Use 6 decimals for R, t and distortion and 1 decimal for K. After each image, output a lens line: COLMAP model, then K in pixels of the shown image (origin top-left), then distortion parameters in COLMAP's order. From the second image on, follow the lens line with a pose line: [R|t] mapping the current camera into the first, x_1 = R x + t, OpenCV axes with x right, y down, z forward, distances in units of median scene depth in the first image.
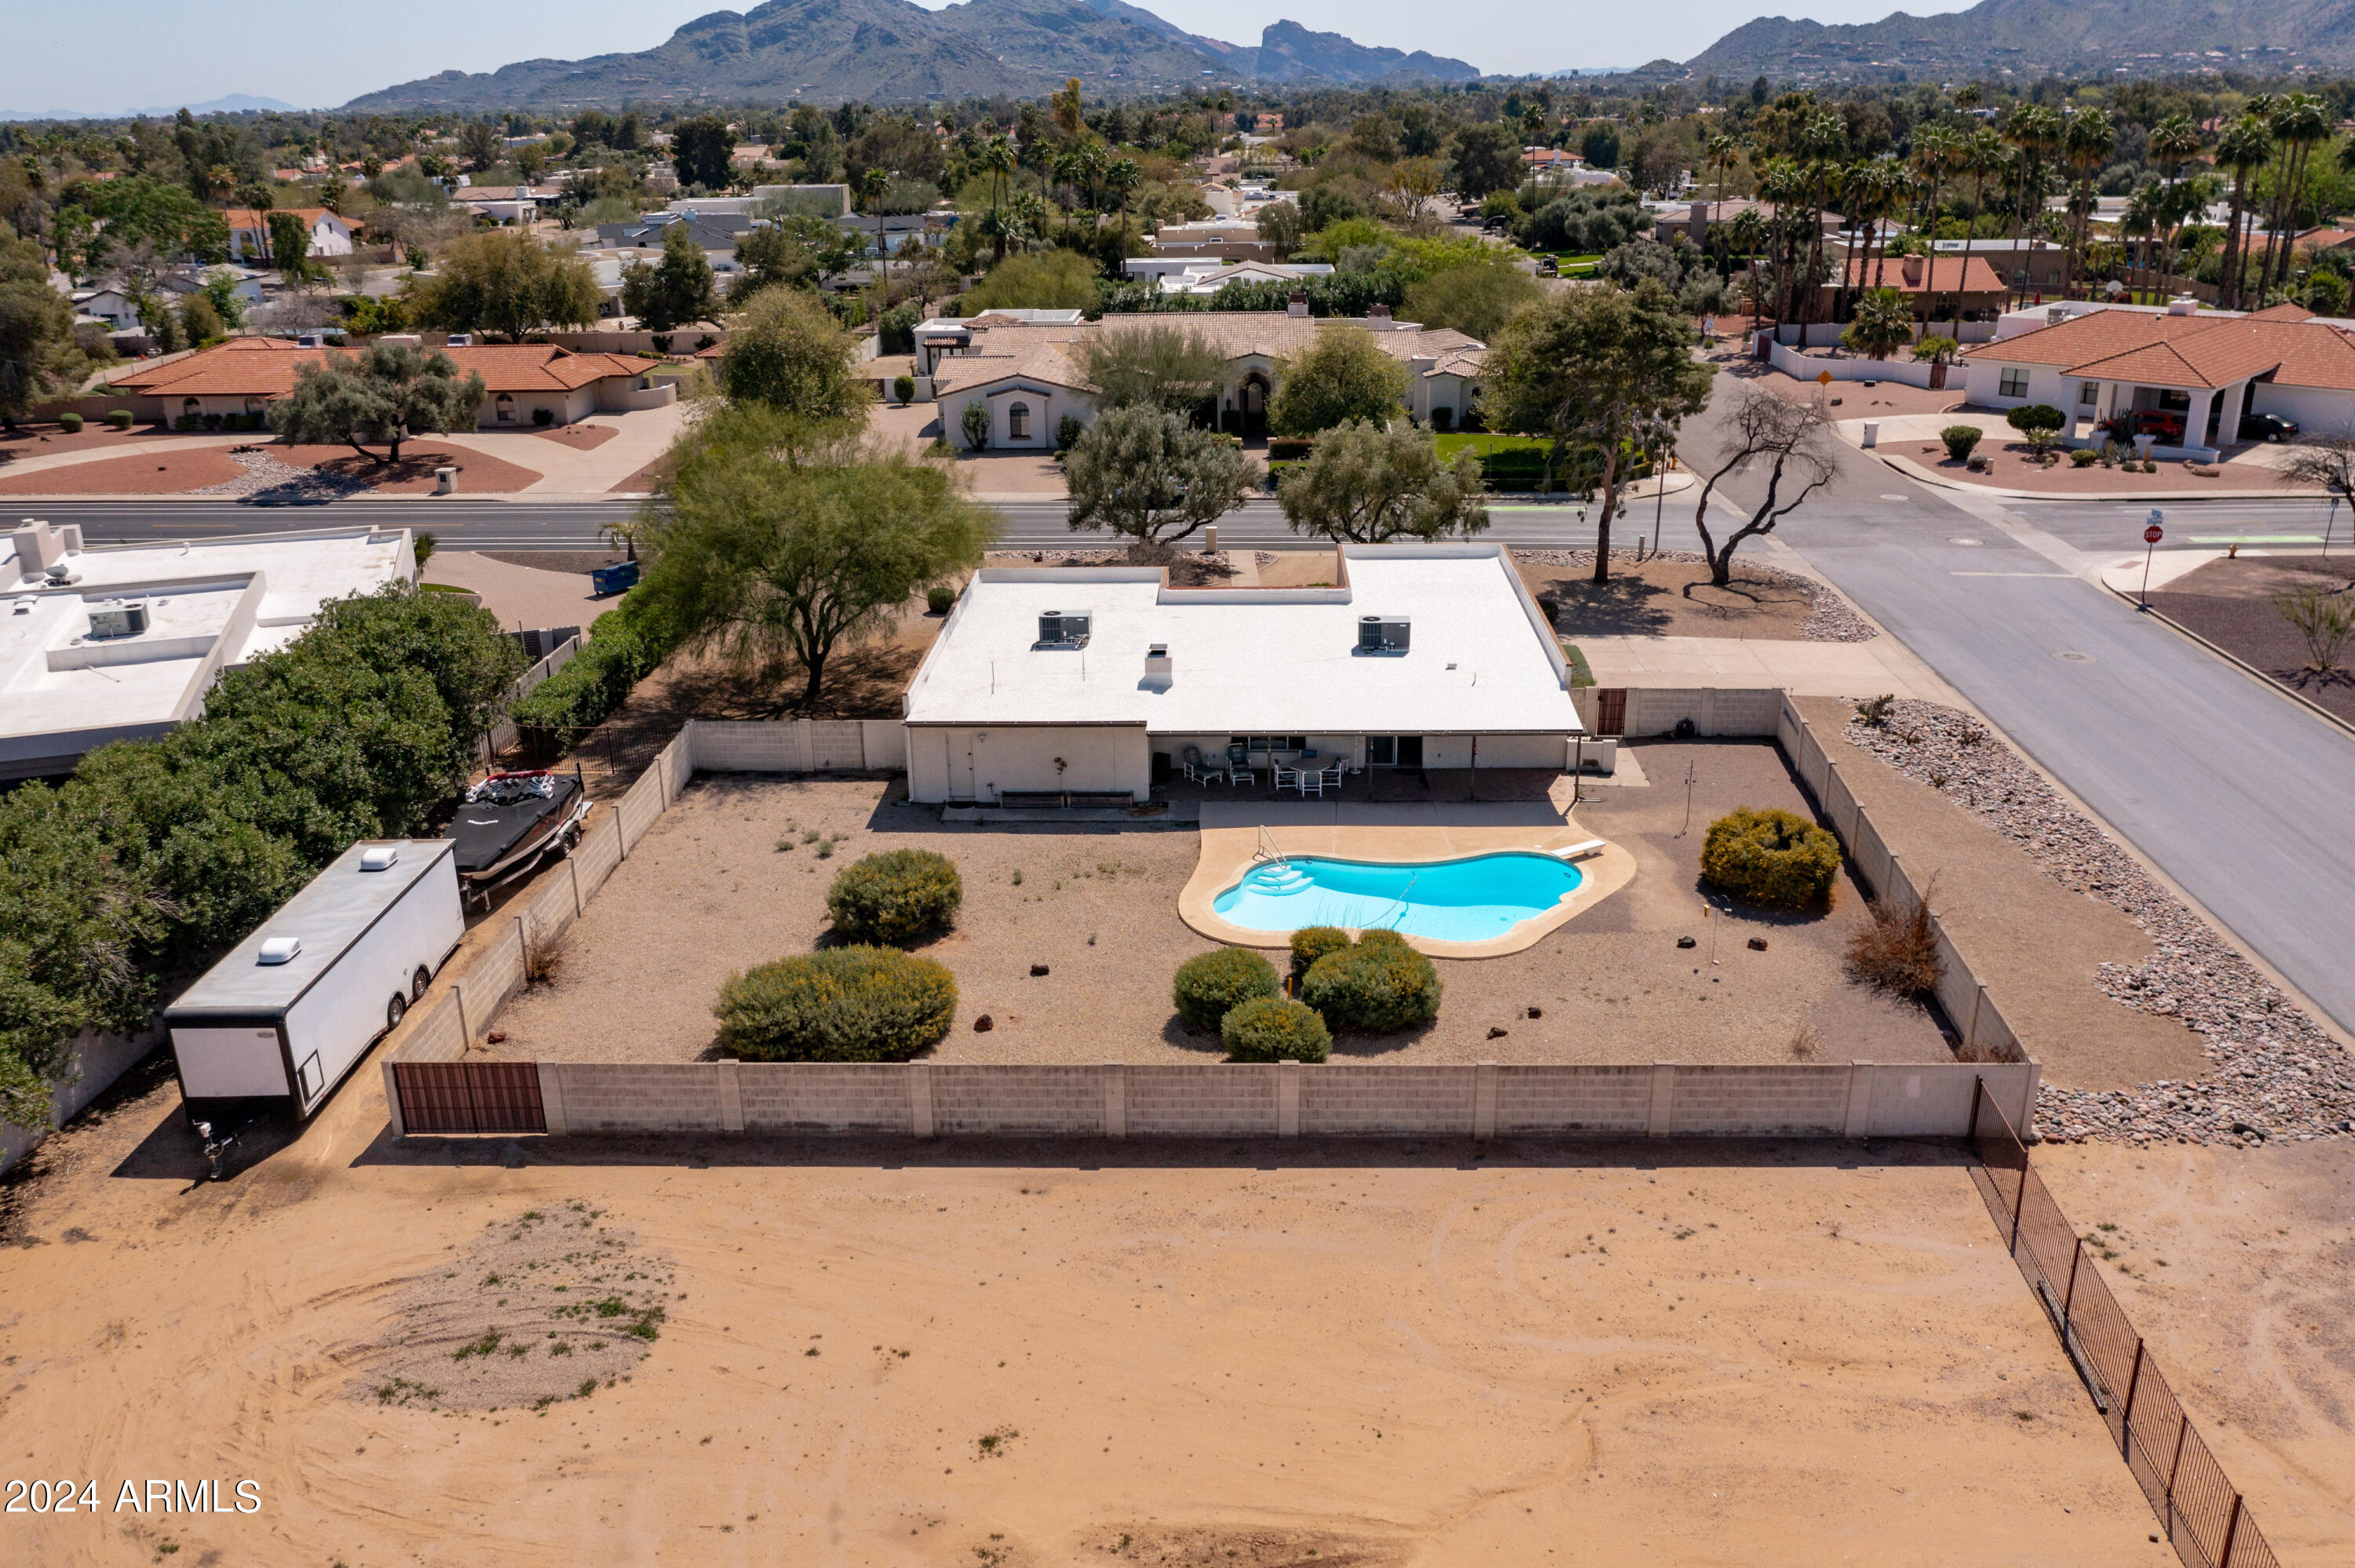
lens RADIAL K [[1924.6, 0, 1138.1], [0, 1924.6, 780.5], [0, 0, 1]] dist [-0.021343, -0.001041]
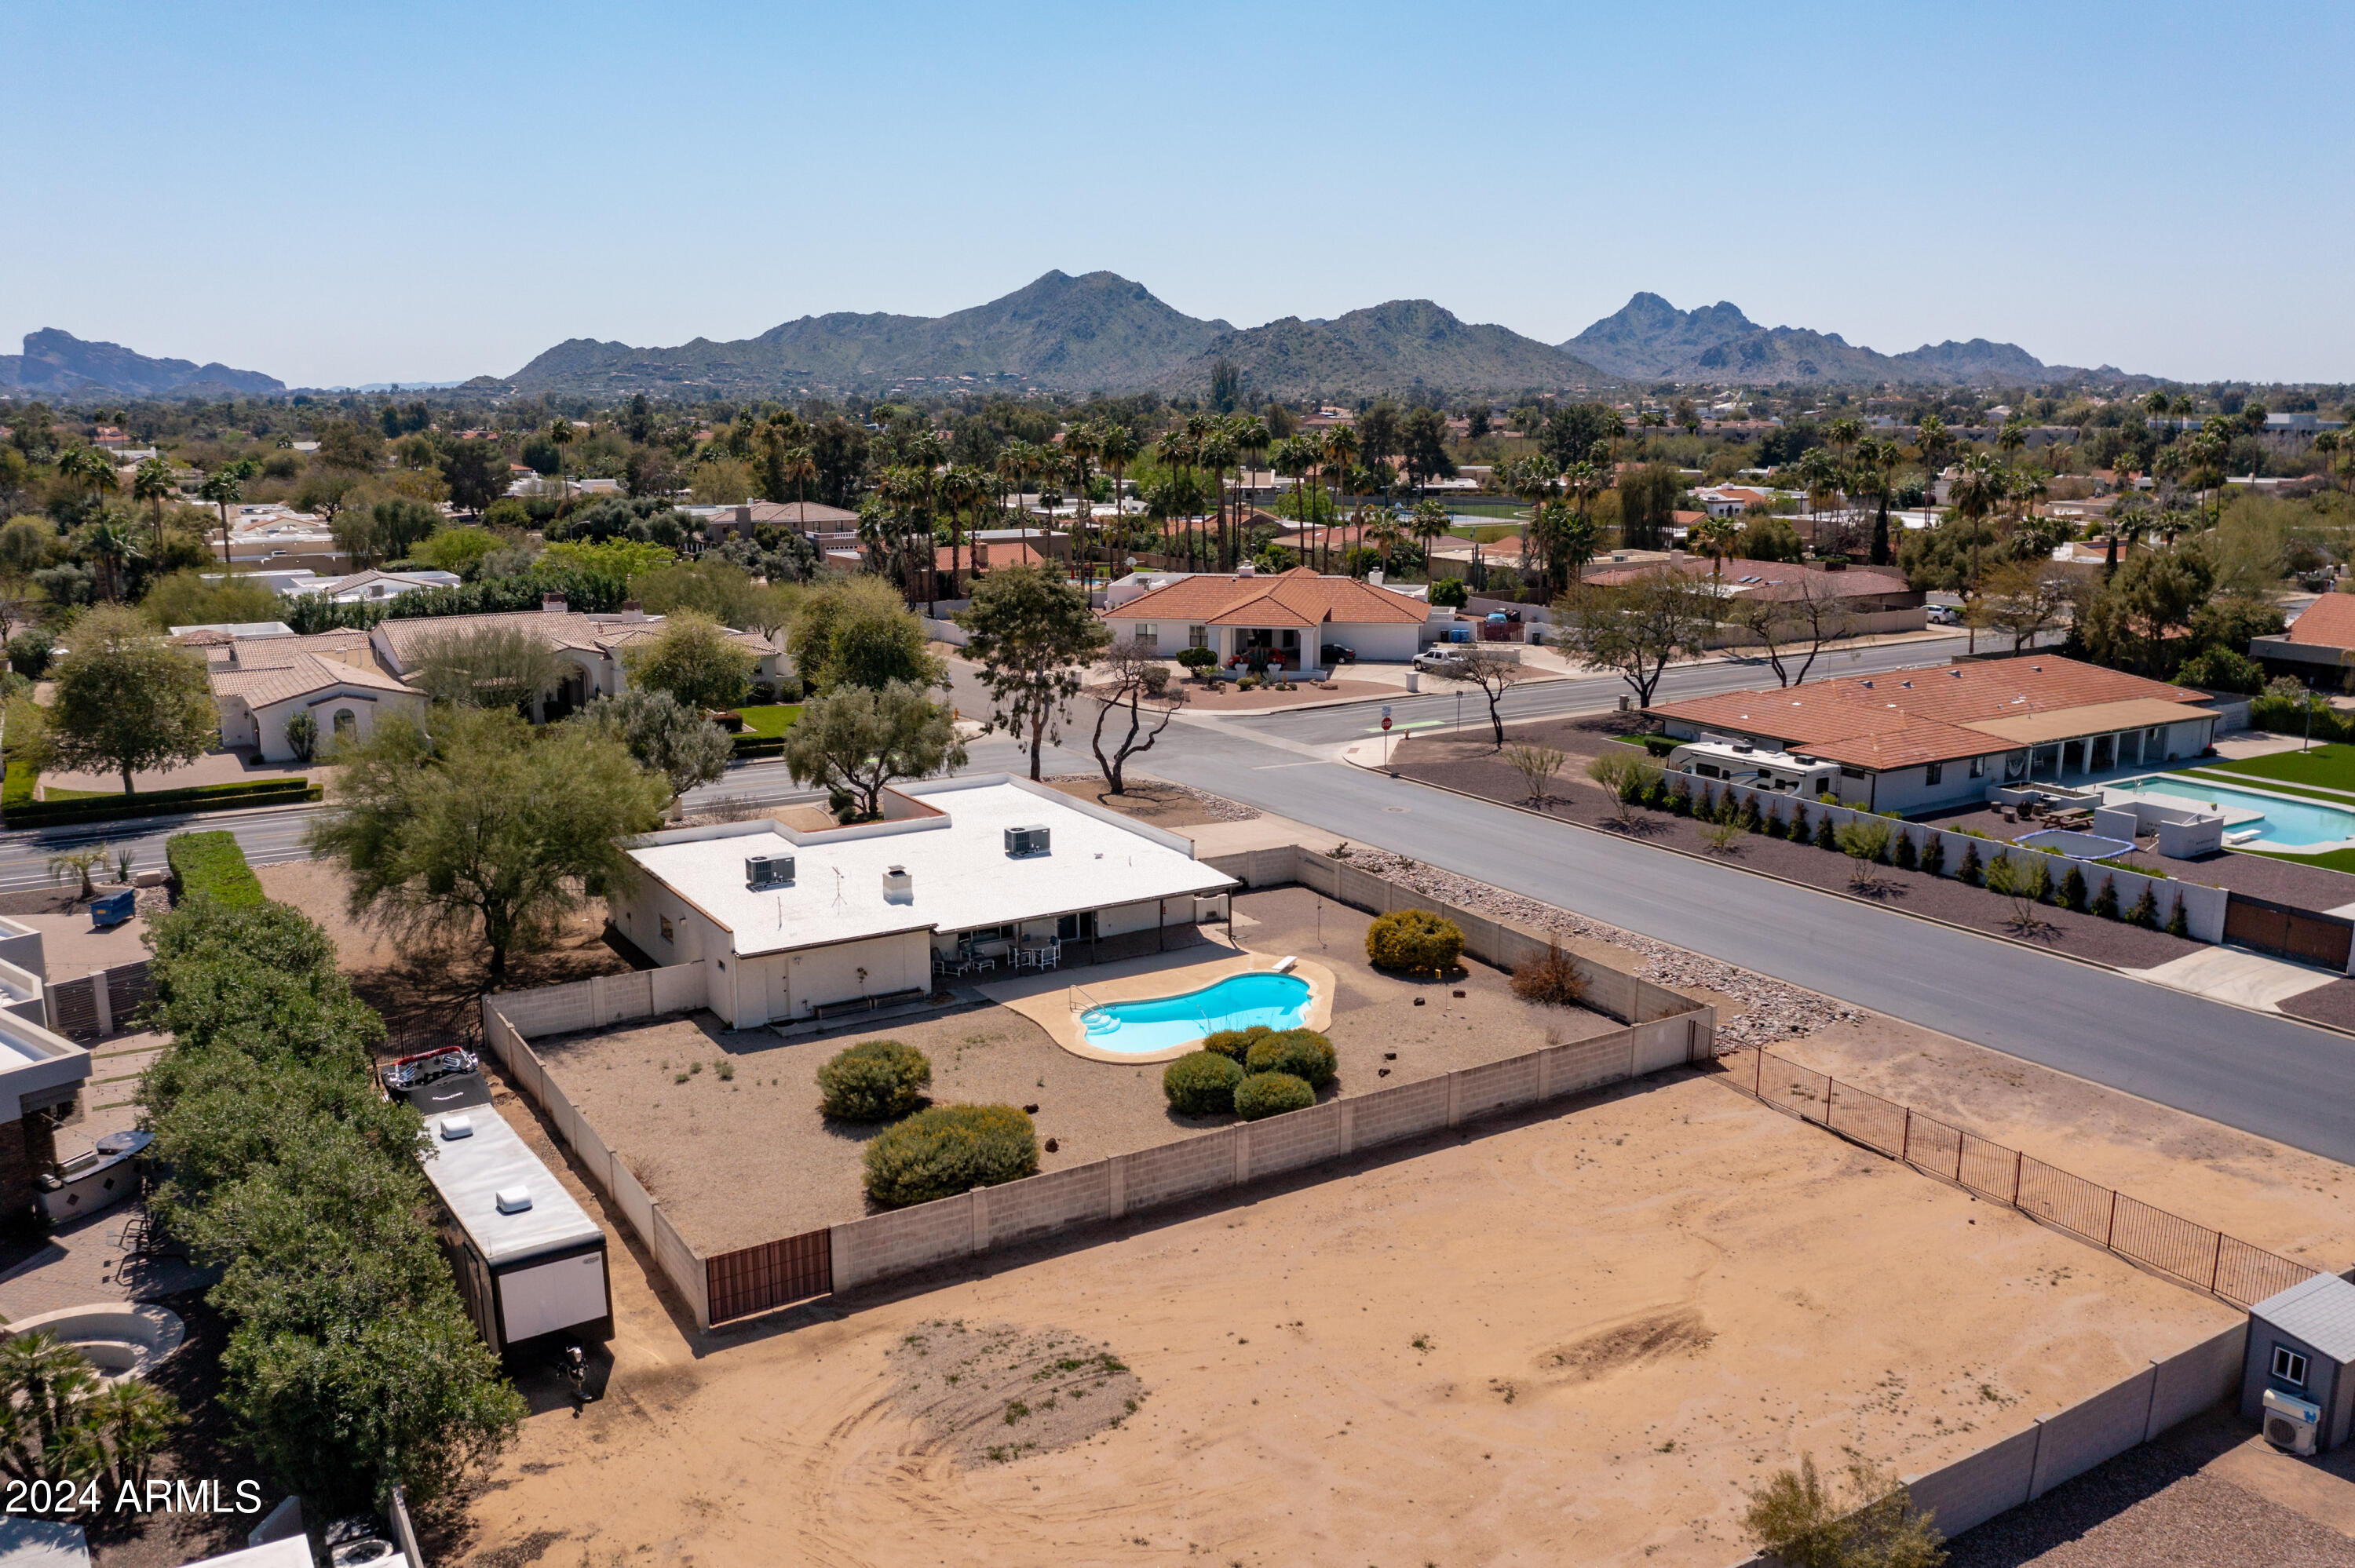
lens RADIAL K [[1896.7, 0, 1193.5], [0, 1896.7, 777.9], [0, 0, 1]] dist [-0.015184, 0.001039]
pose [[0.819481, -0.098031, 0.564660, -0.489858], [0.182218, 0.978703, -0.094537, 0.019791], [-0.543367, 0.180362, 0.819891, -0.064329]]
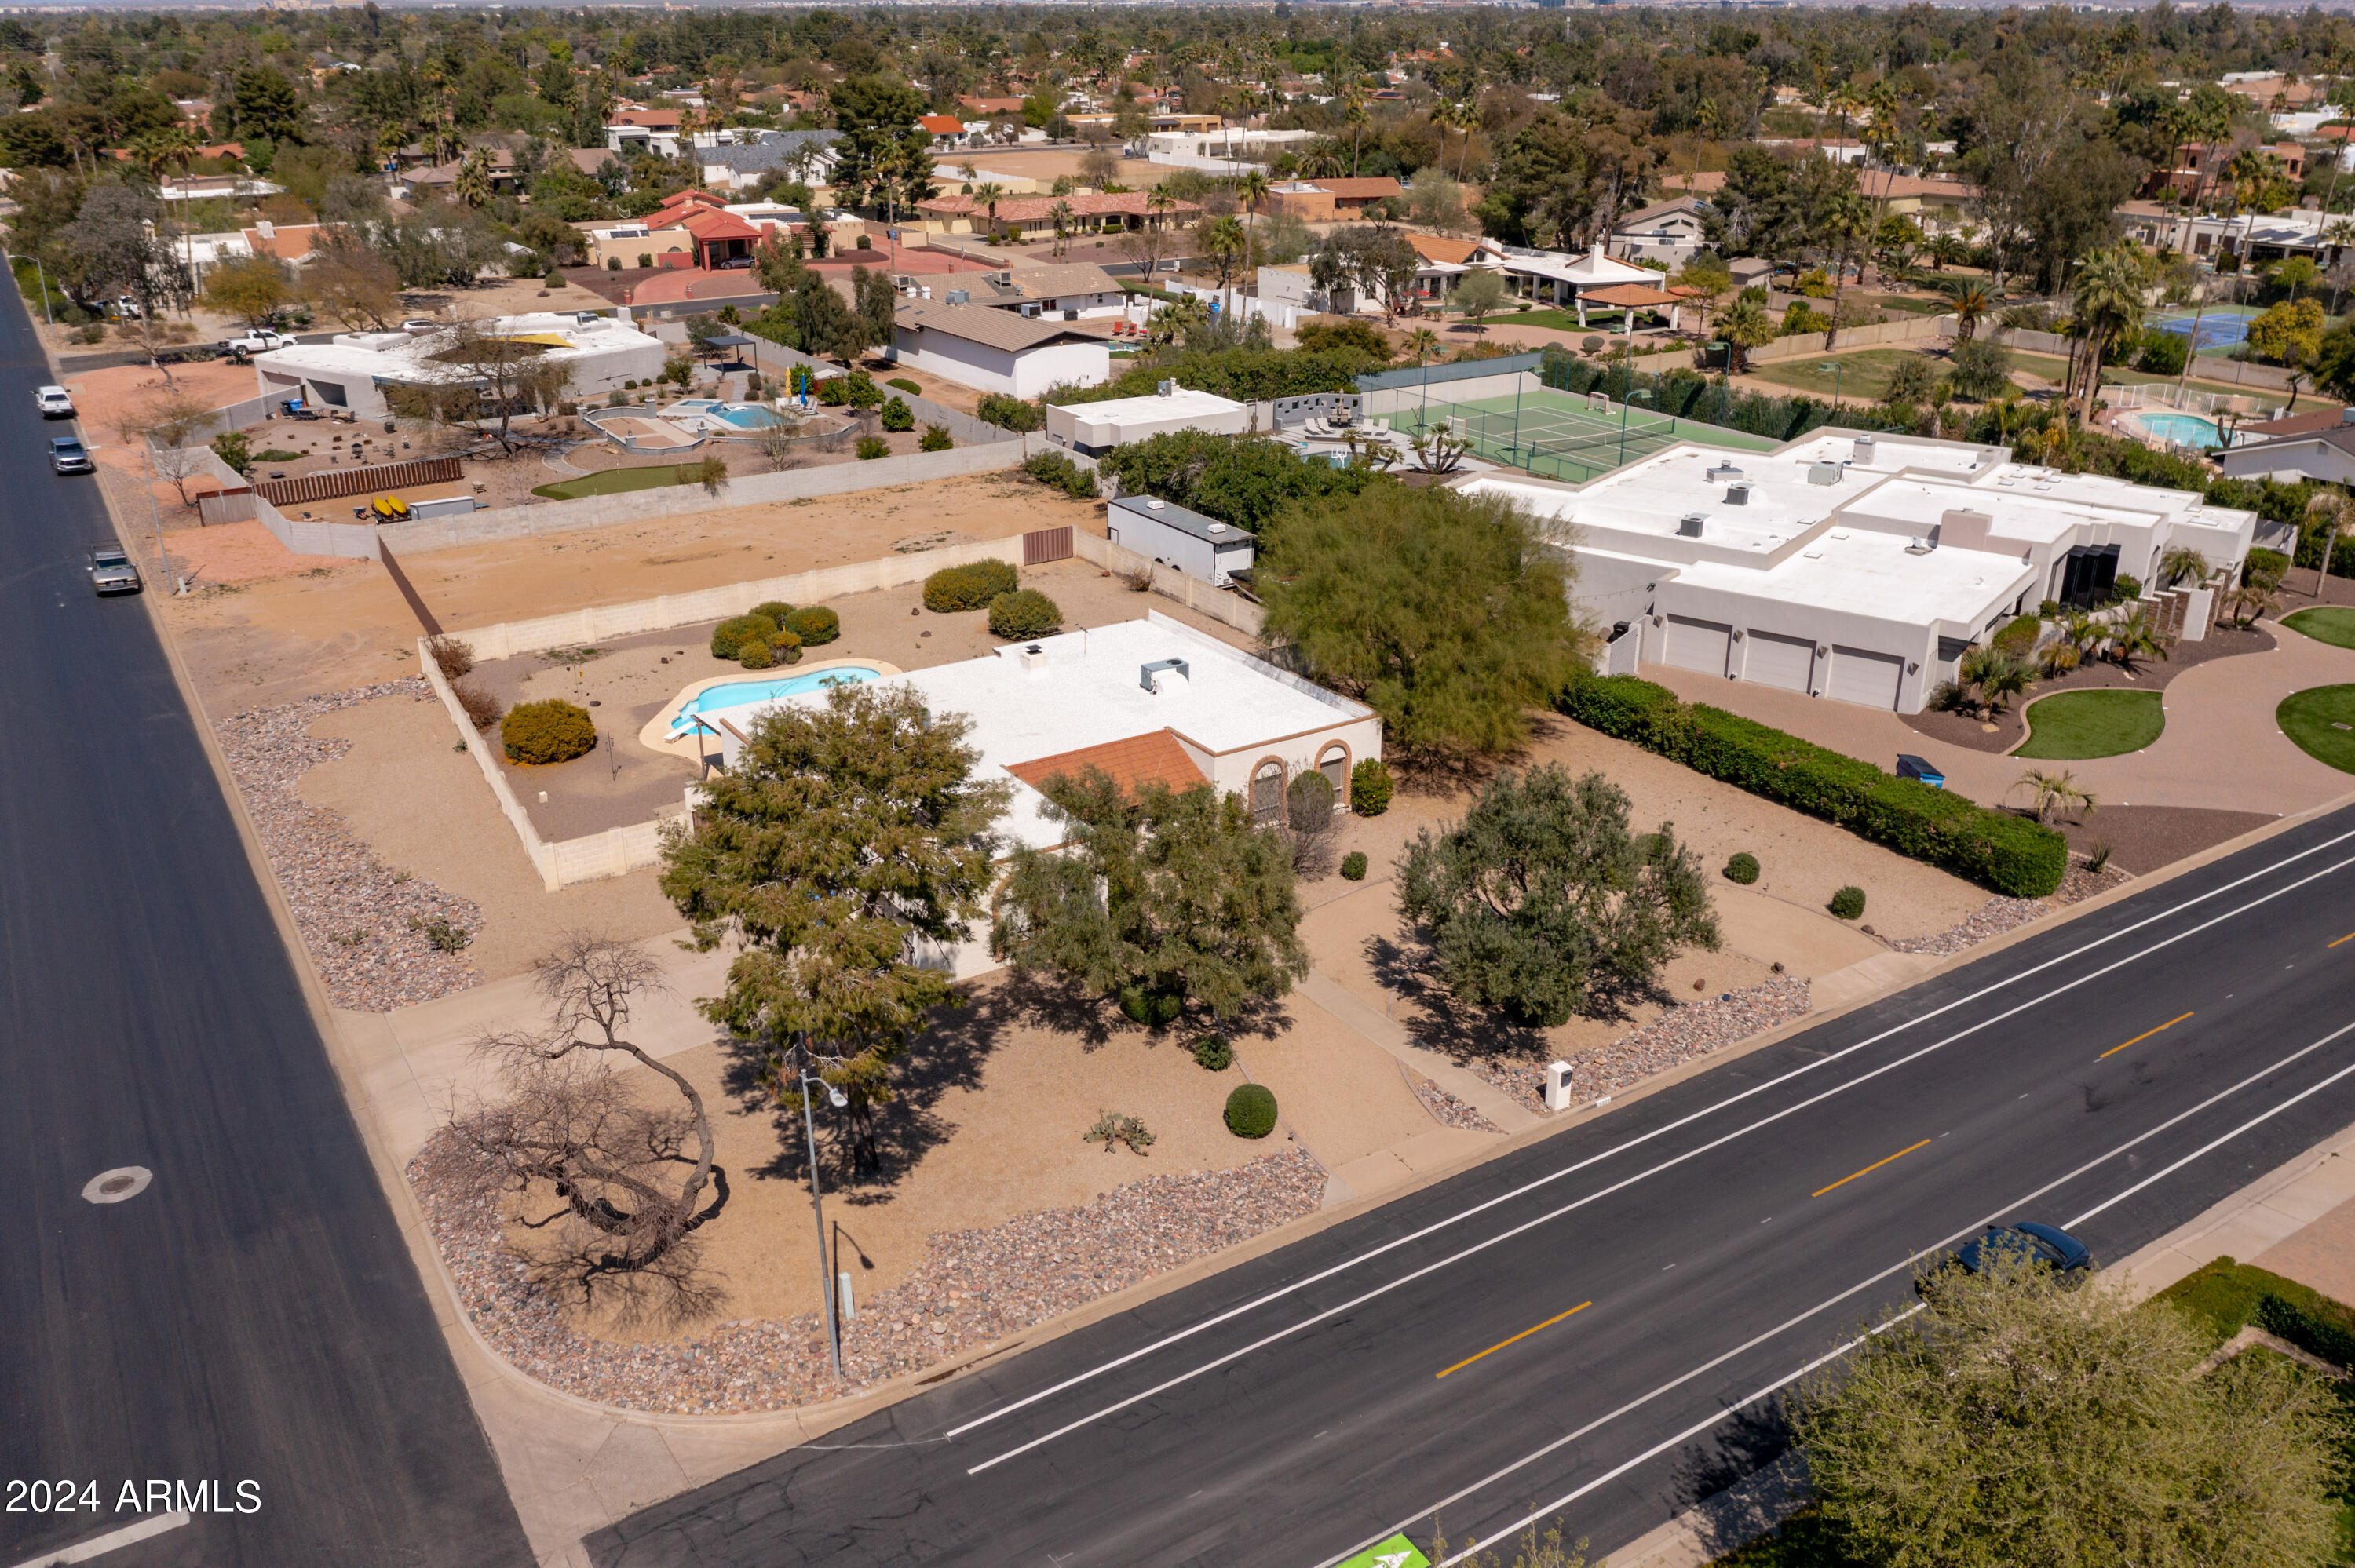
lens RADIAL K [[1896.7, 0, 1193.5], [0, 1896.7, 777.9], [0, 0, 1]] dist [-0.015184, 0.001039]
pose [[-0.809153, 0.237340, -0.537533, 0.611260], [-0.183441, 0.767044, 0.614812, -0.783235], [0.558230, 0.596082, -0.577118, 1.818068]]
